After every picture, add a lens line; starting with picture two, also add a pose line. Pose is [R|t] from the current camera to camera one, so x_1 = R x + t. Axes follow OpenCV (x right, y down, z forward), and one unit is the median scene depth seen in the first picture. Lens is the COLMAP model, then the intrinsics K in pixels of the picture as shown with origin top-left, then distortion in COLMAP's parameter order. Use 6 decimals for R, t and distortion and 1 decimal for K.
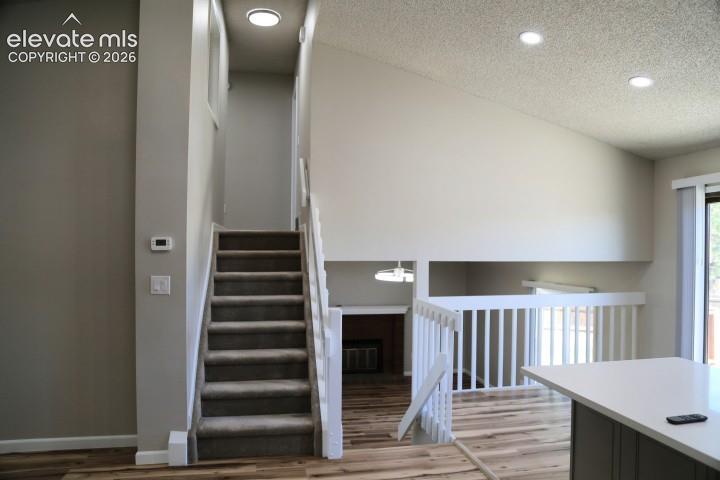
lens RADIAL K [[493.8, 0, 359.5], [0, 493.8, 246.2], [0, 0, 1]] dist [-0.110278, 0.057007]
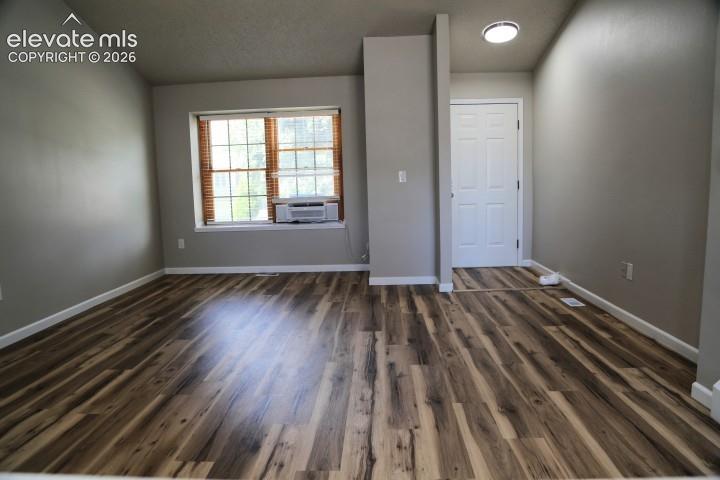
lens RADIAL K [[493.8, 0, 360.2], [0, 493.8, 239.5], [0, 0, 1]] dist [-0.110278, 0.057007]
pose [[-0.225122, 0.118103, -0.967146, 0.350355], [0.028361, 0.993000, 0.114659, 0.096593], [0.973918, -0.001617, -0.226895, 0.618744]]
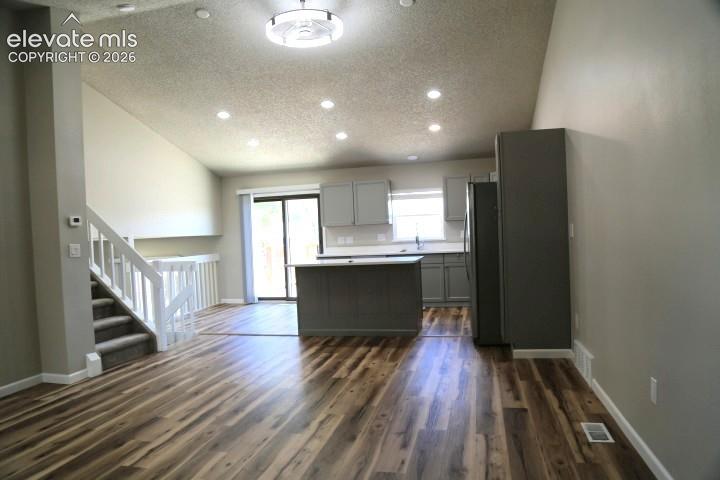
lens RADIAL K [[493.8, 0, 360.6], [0, 493.8, 240.7], [0, 0, 1]] dist [-0.110278, 0.057007]
pose [[0.408127, -0.036989, 0.912176, -1.289748], [0.042480, 0.998866, 0.021498, 0.055254], [-0.911936, 0.029975, 0.409235, -0.305172]]
